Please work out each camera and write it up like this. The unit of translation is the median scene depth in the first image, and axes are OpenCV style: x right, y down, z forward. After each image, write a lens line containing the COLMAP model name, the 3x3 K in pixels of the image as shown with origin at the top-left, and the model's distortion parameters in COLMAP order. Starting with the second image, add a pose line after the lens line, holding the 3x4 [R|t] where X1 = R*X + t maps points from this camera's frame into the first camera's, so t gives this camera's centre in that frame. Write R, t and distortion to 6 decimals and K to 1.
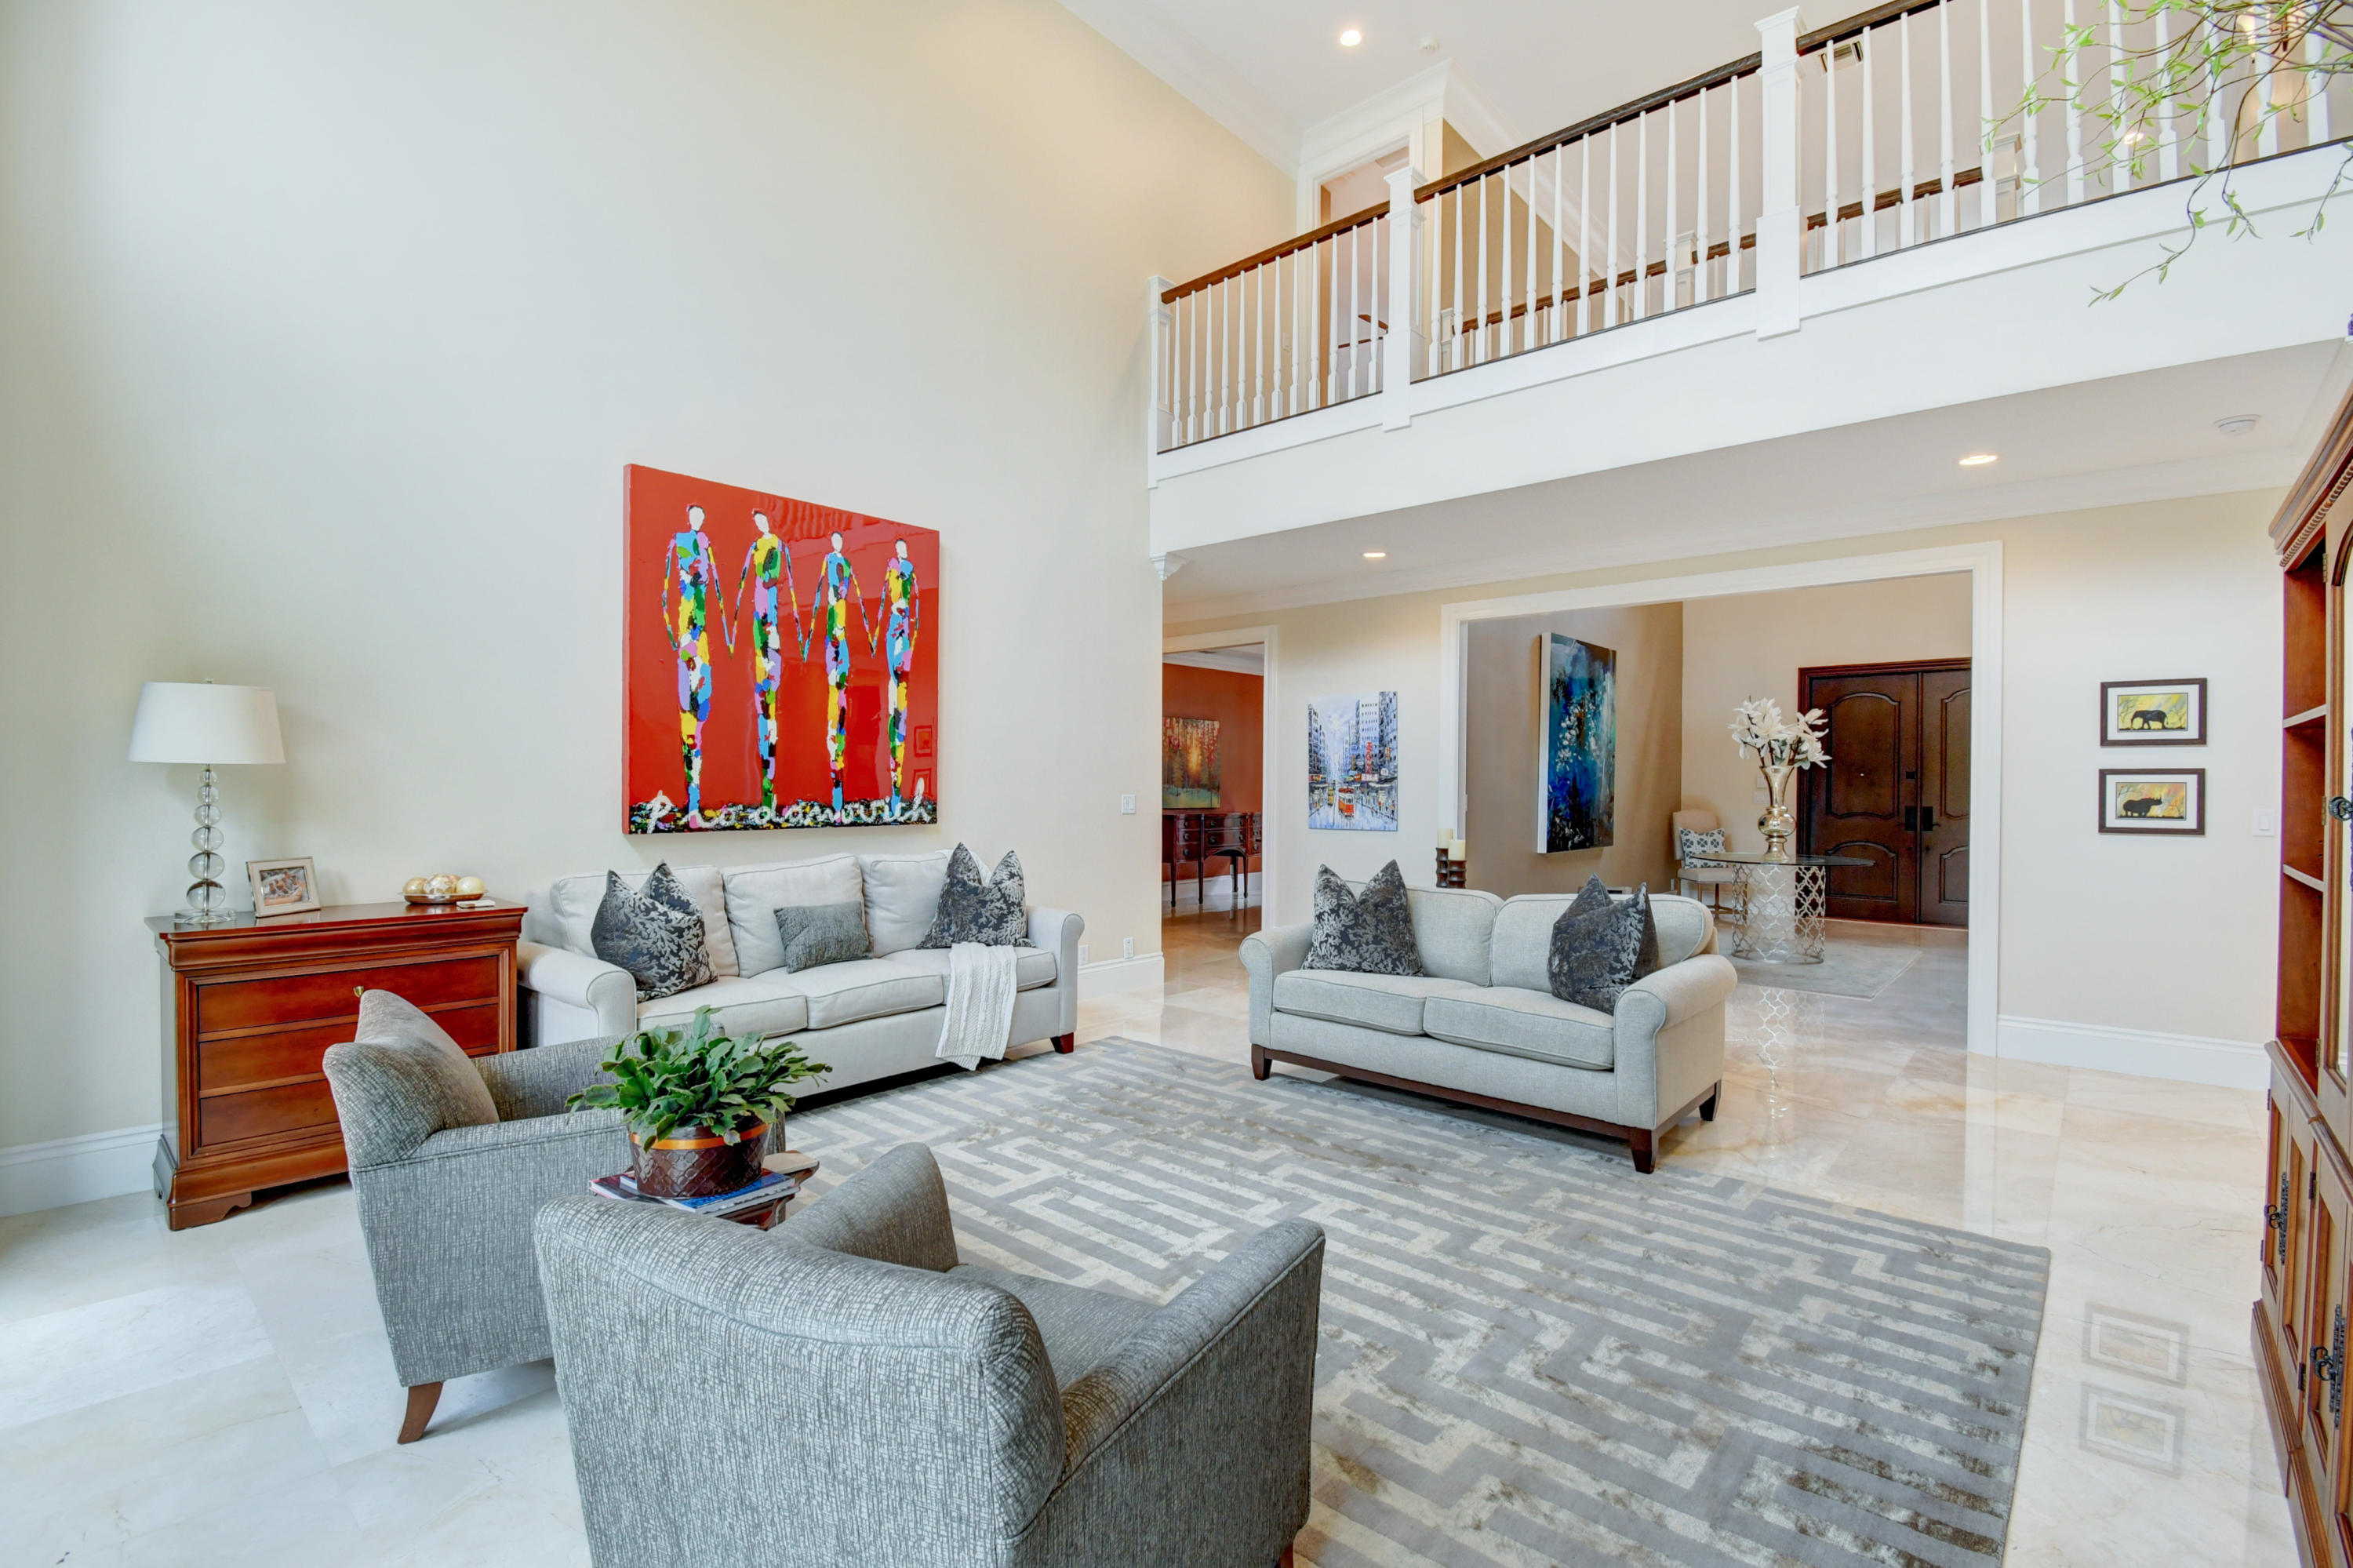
lens RADIAL K [[1035.5, 0, 1185.2], [0, 1035.5, 785.4], [0, 0, 1]] dist [0.001402, -0.017695]
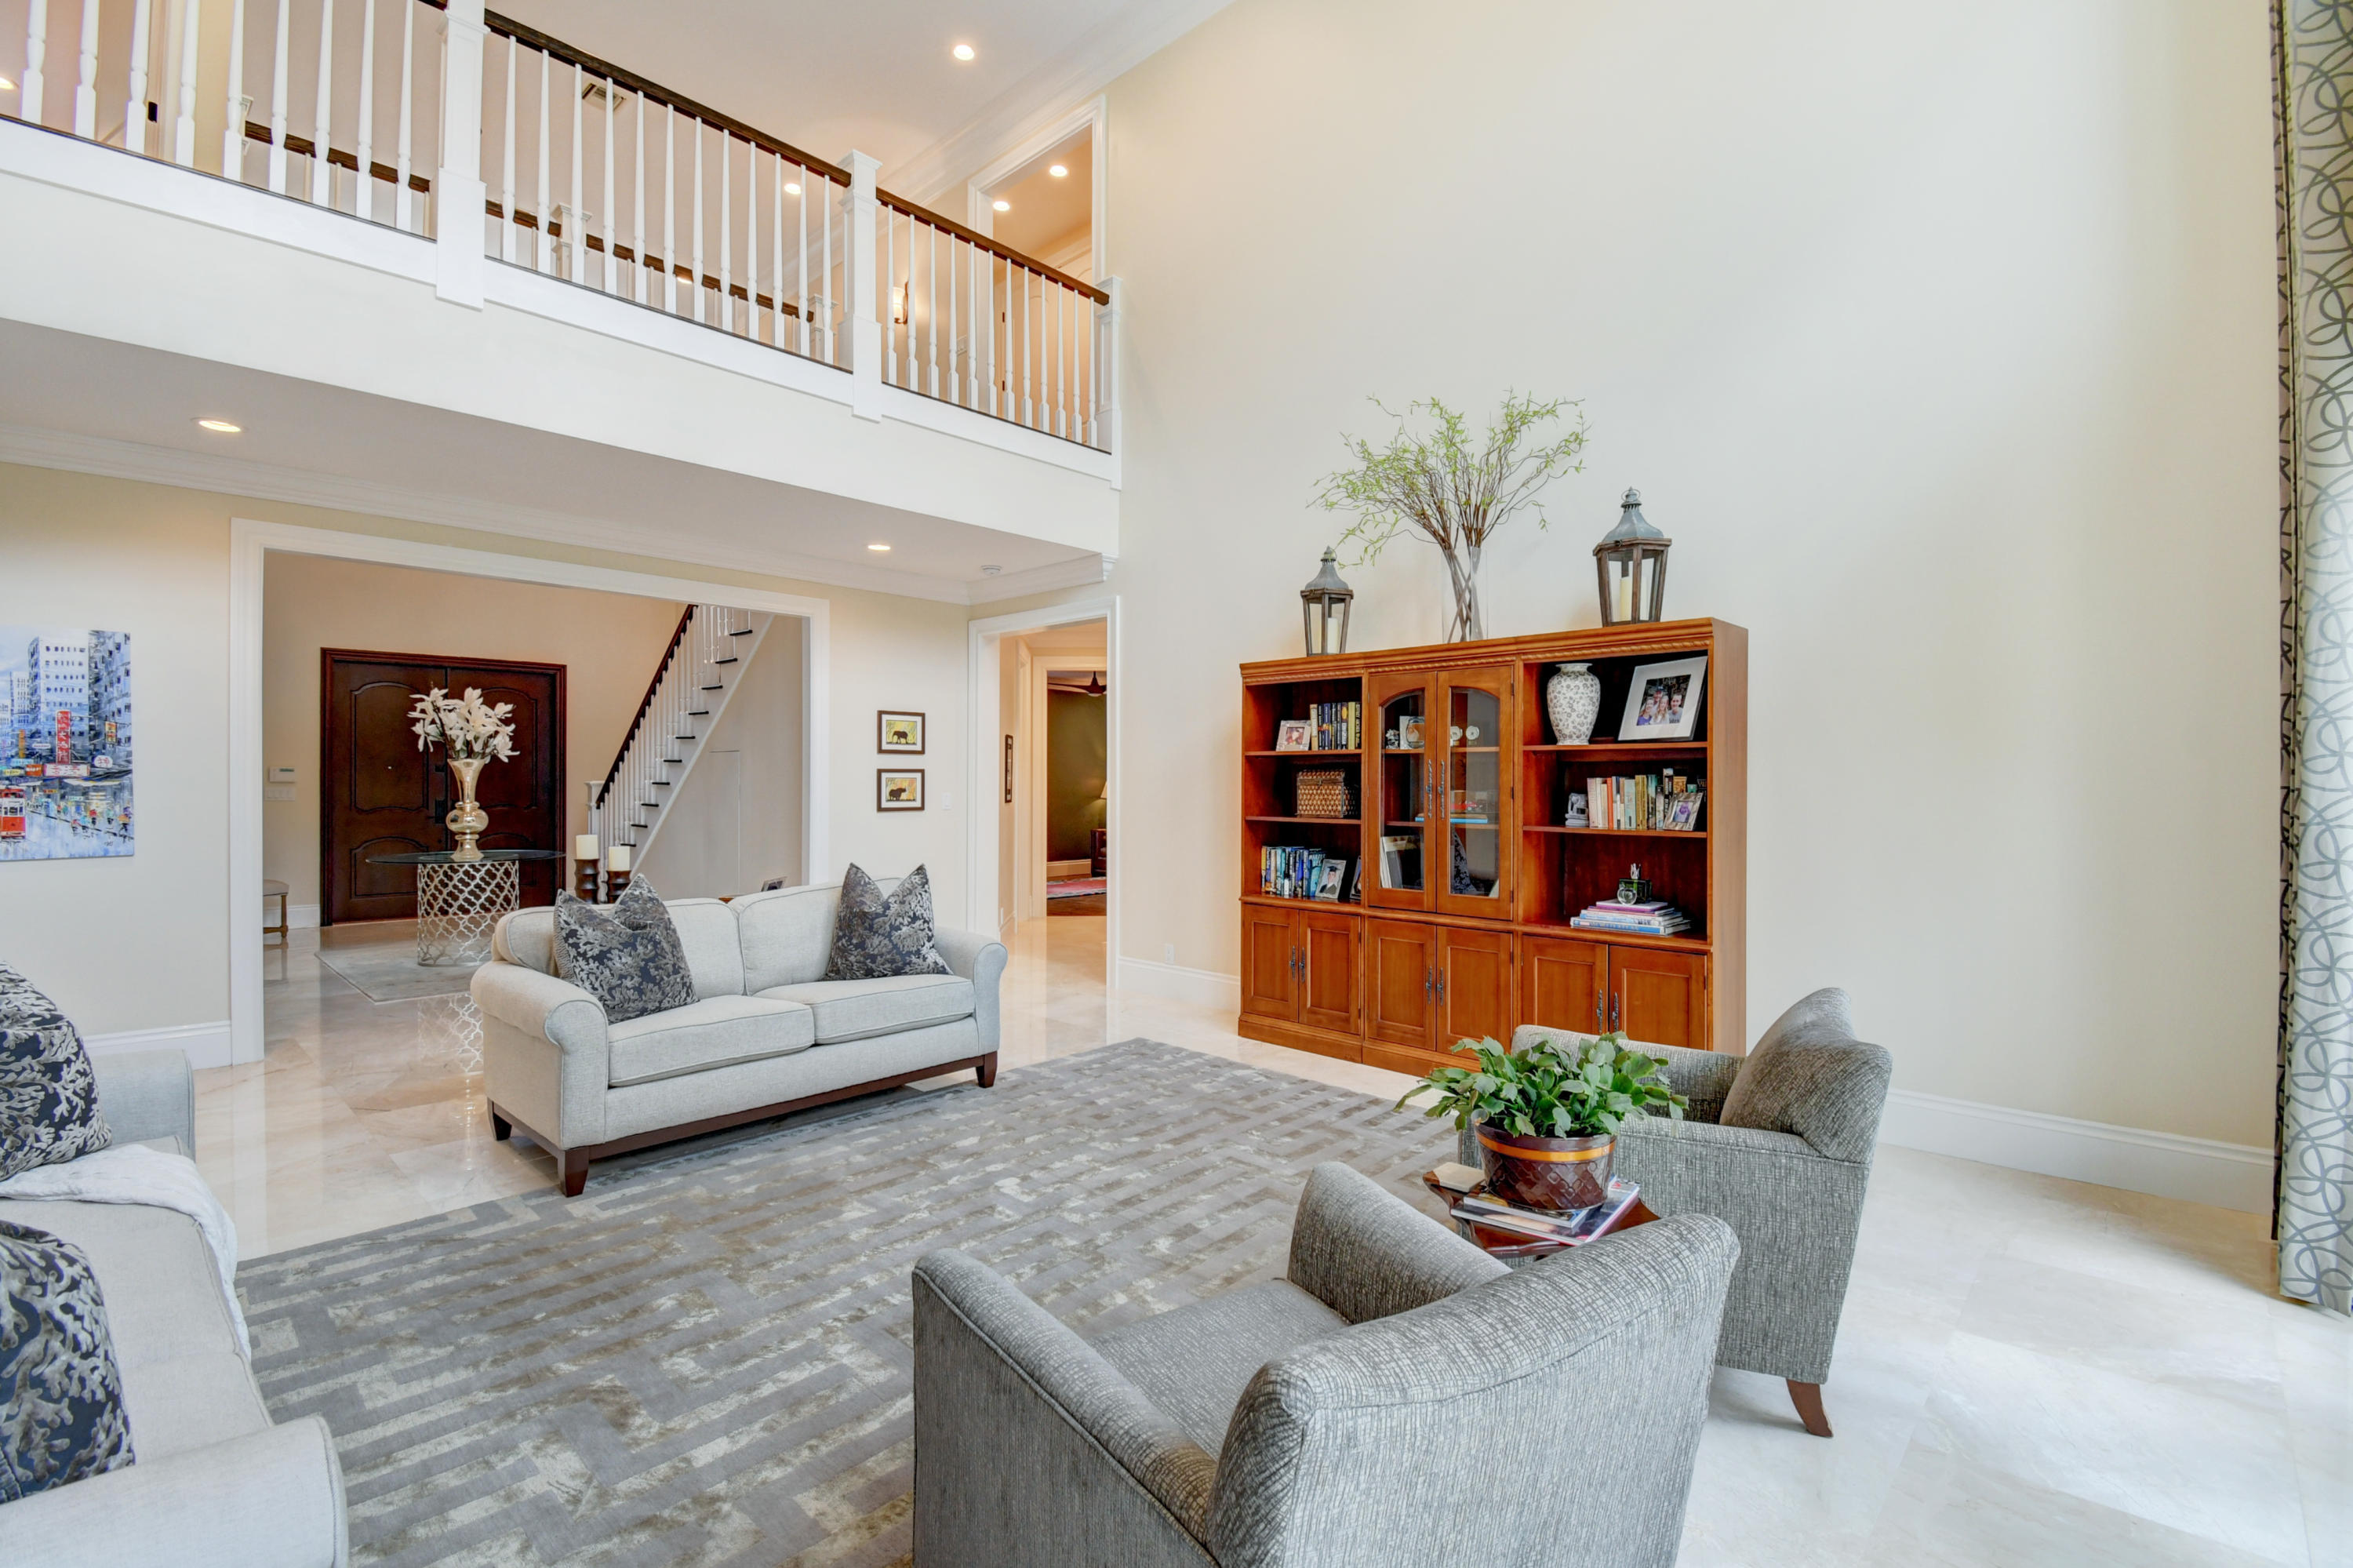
lens RADIAL K [[1043.7, 0, 1170.6], [0, 1043.7, 777.4], [0, 0, 1]] dist [0.001623, -0.017558]
pose [[0.030629, -0.002847, 0.999527, -0.602145], [0.000874, 0.999996, 0.002821, -0.007313], [-0.999530, 0.000788, 0.030632, 0.533349]]
